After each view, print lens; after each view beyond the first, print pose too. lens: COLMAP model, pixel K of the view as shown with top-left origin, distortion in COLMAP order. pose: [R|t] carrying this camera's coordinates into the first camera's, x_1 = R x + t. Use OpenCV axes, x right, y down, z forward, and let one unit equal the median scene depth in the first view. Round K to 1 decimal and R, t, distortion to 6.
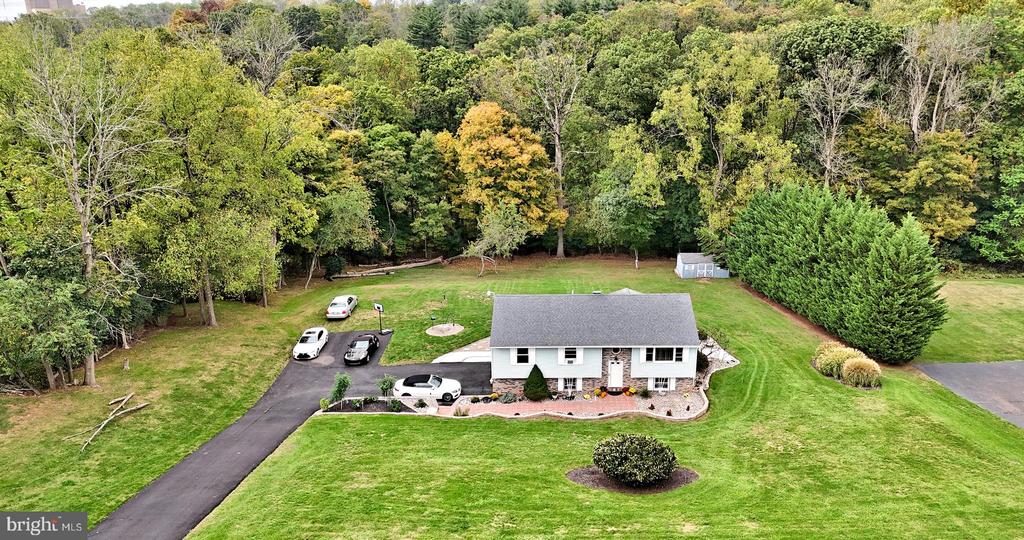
lens RADIAL K [[744.9, 0, 550.1], [0, 744.9, 270.1], [0, 0, 1]] dist [0.041461, -0.001969]
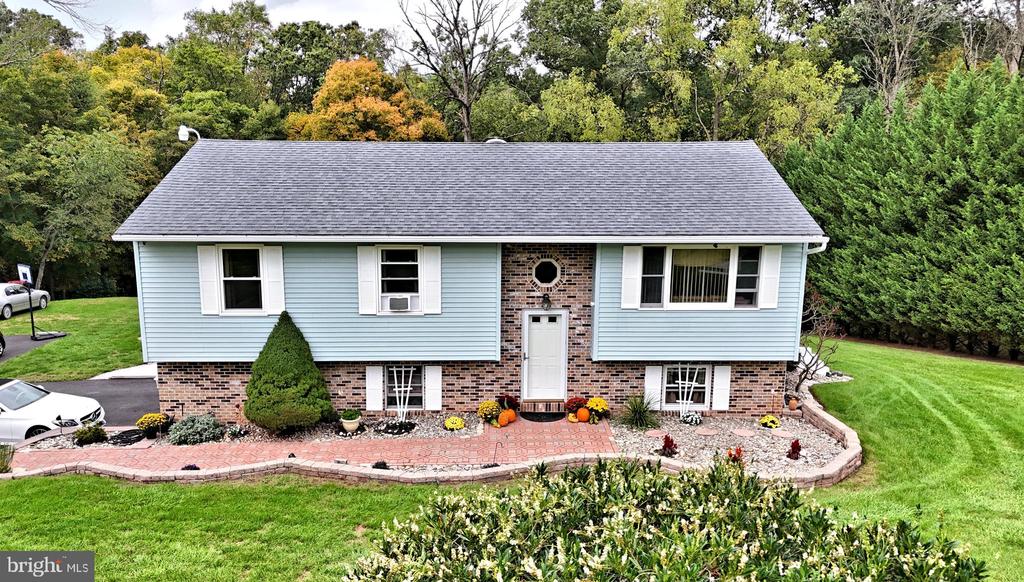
lens RADIAL K [[725.8, 0, 512.0], [0, 725.8, 291.0], [0, 0, 1]] dist [0.035992, -0.003387]
pose [[0.999637, 0.009634, 0.025146, 0.065332], [-0.005057, 0.984360, -0.176097, 0.167114], [-0.026450, 0.175906, 0.984052, 0.685196]]
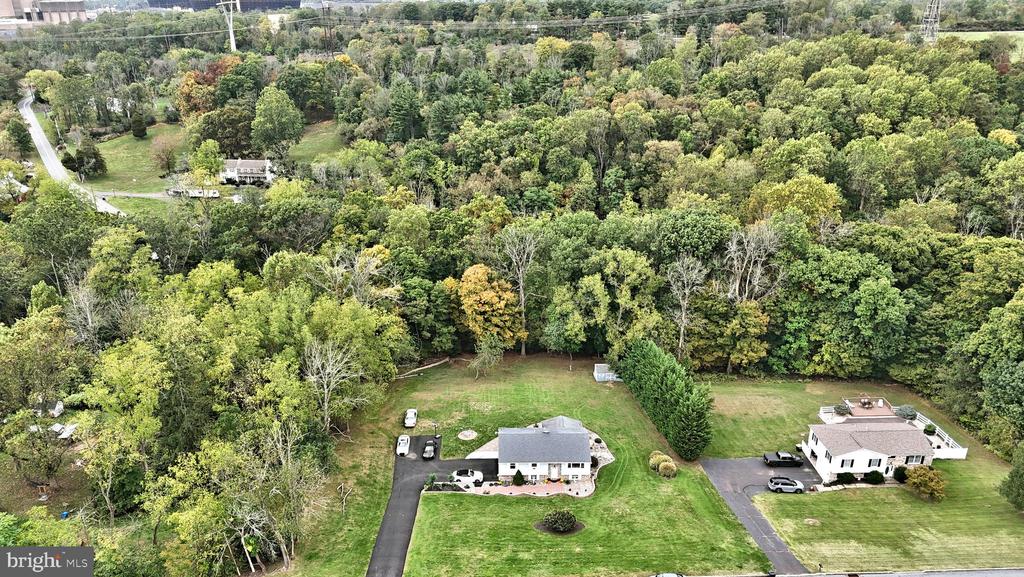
lens RADIAL K [[752.5, 0, 507.4], [0, 752.5, 284.1], [0, 0, 1]] dist [0.071187, -0.059574]
pose [[0.999912, 0.004424, 0.012539, -0.082566], [-0.005219, 0.997928, 0.064123, -0.563323], [-0.012230, -0.064183, 0.997863, -1.204601]]
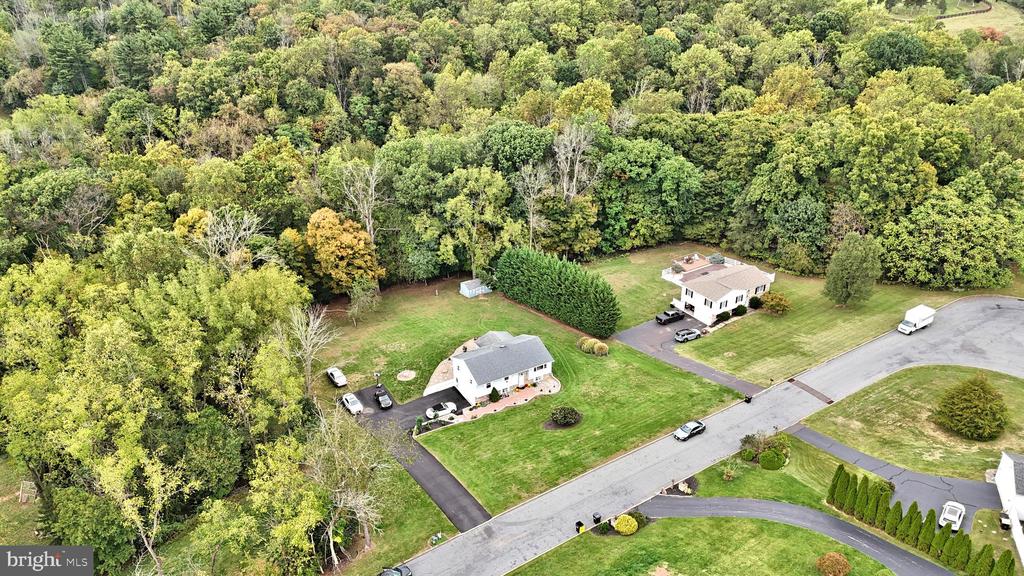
lens RADIAL K [[757.1, 0, 511.5], [0, 757.1, 252.2], [0, 0, 1]] dist [0.100331, -0.002194]
pose [[0.859323, -0.204298, 0.468857, -0.973006], [0.149872, 0.977096, 0.151069, -0.617555], [-0.488981, -0.059549, 0.870259, -1.033388]]
